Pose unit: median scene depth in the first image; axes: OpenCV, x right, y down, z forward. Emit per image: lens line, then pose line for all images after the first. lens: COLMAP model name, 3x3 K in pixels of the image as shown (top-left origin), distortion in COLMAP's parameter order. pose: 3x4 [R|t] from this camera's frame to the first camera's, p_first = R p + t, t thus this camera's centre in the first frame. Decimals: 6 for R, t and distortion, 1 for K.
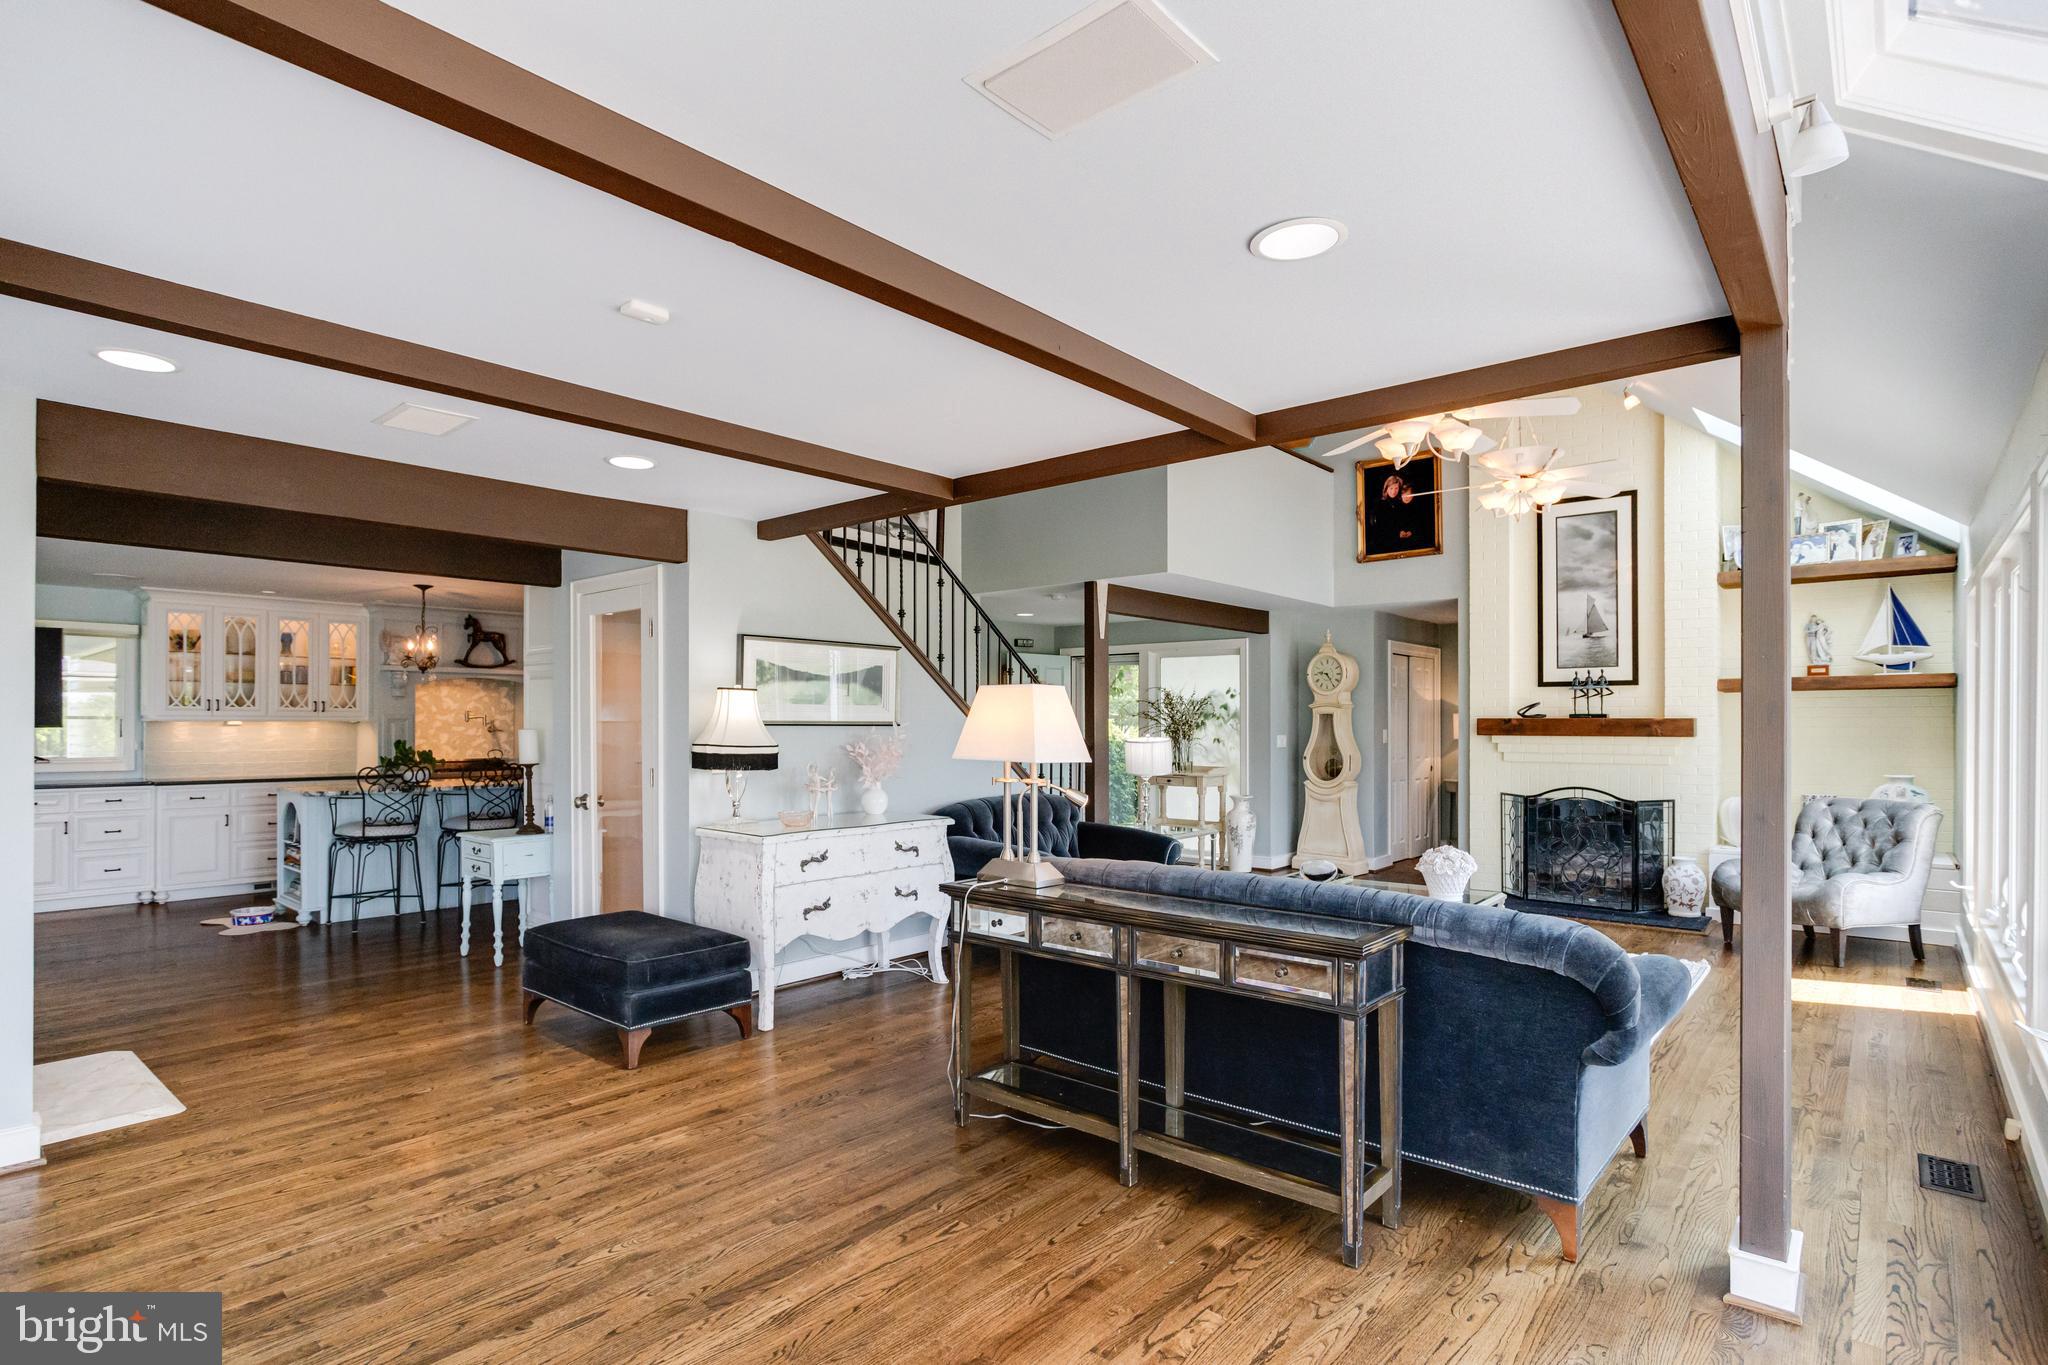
lens RADIAL K [[1020.6, 0, 1031.1], [0, 1020.6, 727.0], [0, 0, 1]] dist [-0.000187, 0.000051]
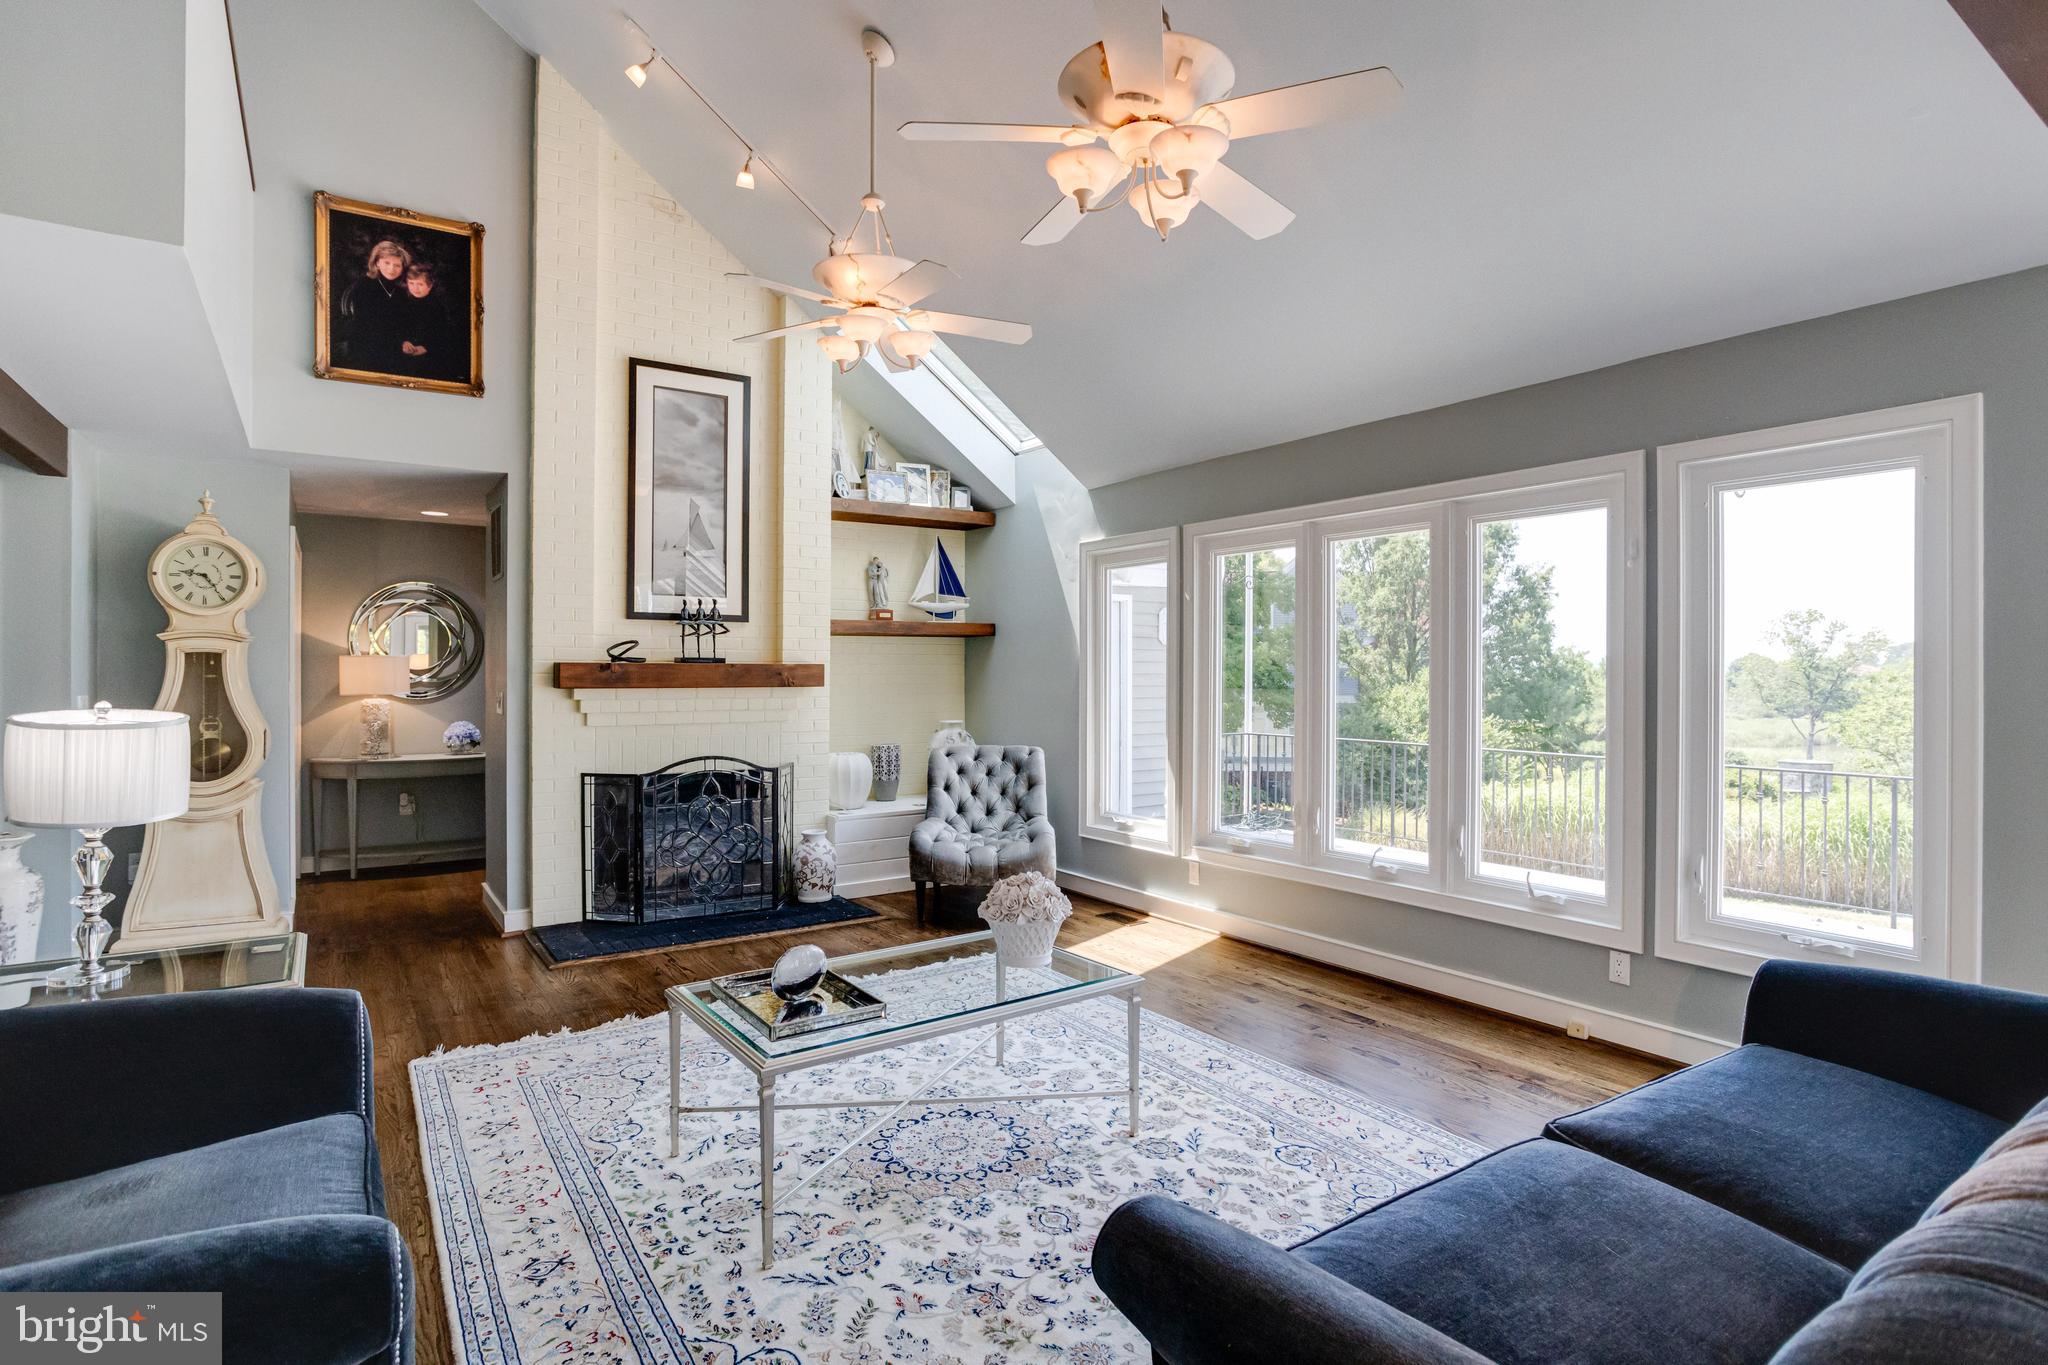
lens RADIAL K [[1051.0, 0, 1027.9], [0, 1051.0, 662.4], [0, 0, 1]] dist [-0.001944, 0.000108]
pose [[0.265832, 0.007680, 0.963989, -0.135073], [0.005928, 0.999936, -0.009601, -0.000448], [-0.964001, 0.008267, 0.265769, 0.560309]]
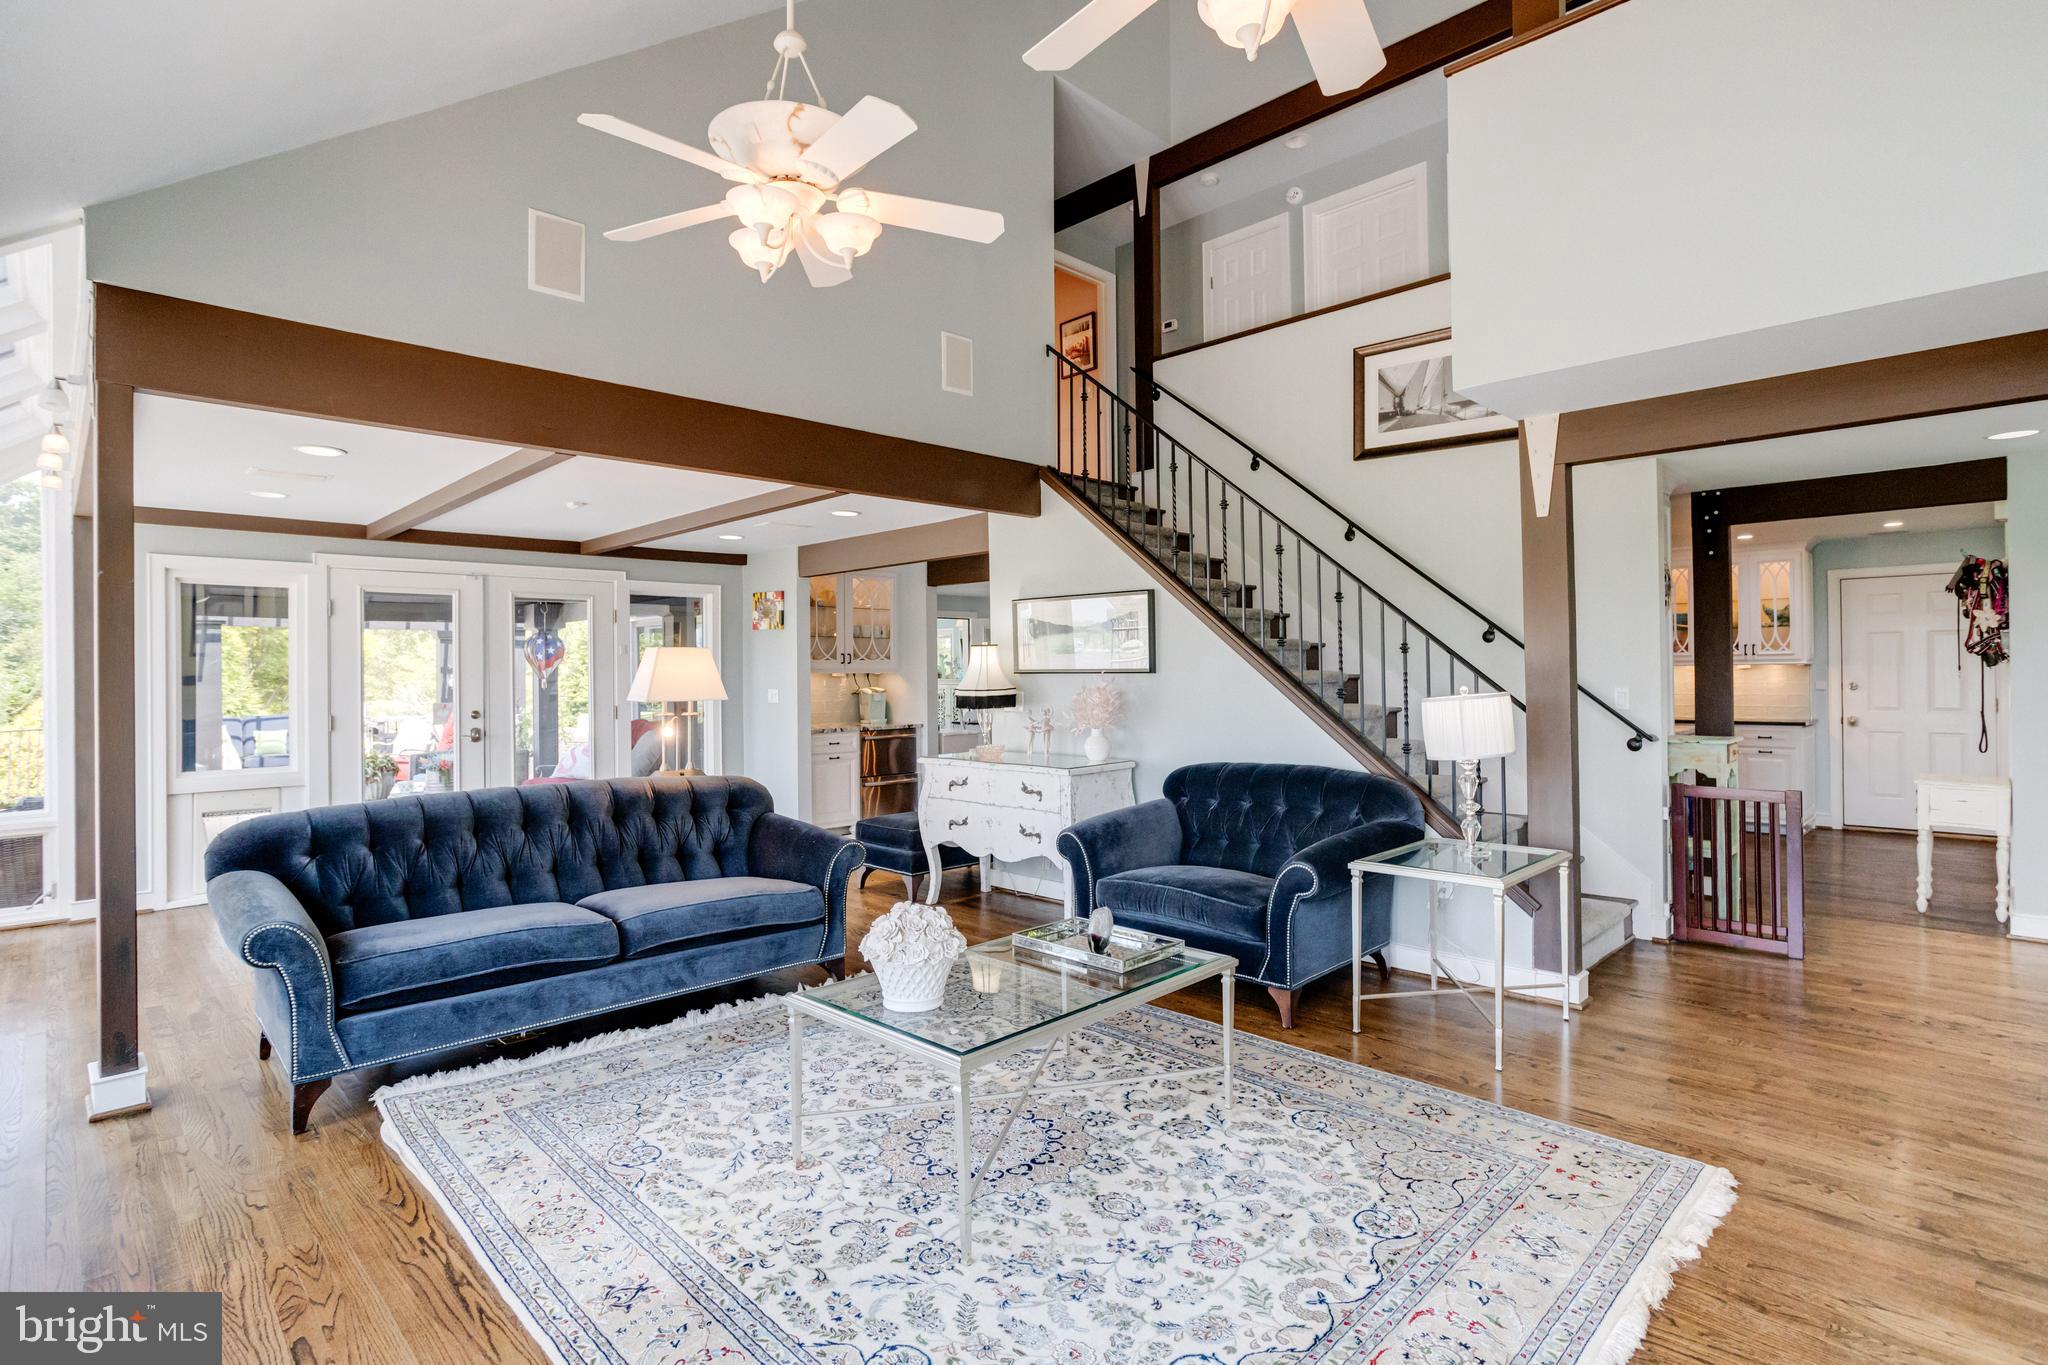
lens RADIAL K [[979.2, 0, 1024.0], [0, 979.2, 682.5], [0, 0, 1]] dist [-0.000835, -0.000075]
pose [[-0.093652, 0.008127, -0.995572, 0.597351], [0.006975, 0.999948, 0.007506, 0.000022], [0.995581, -0.006241, -0.093704, 0.742796]]
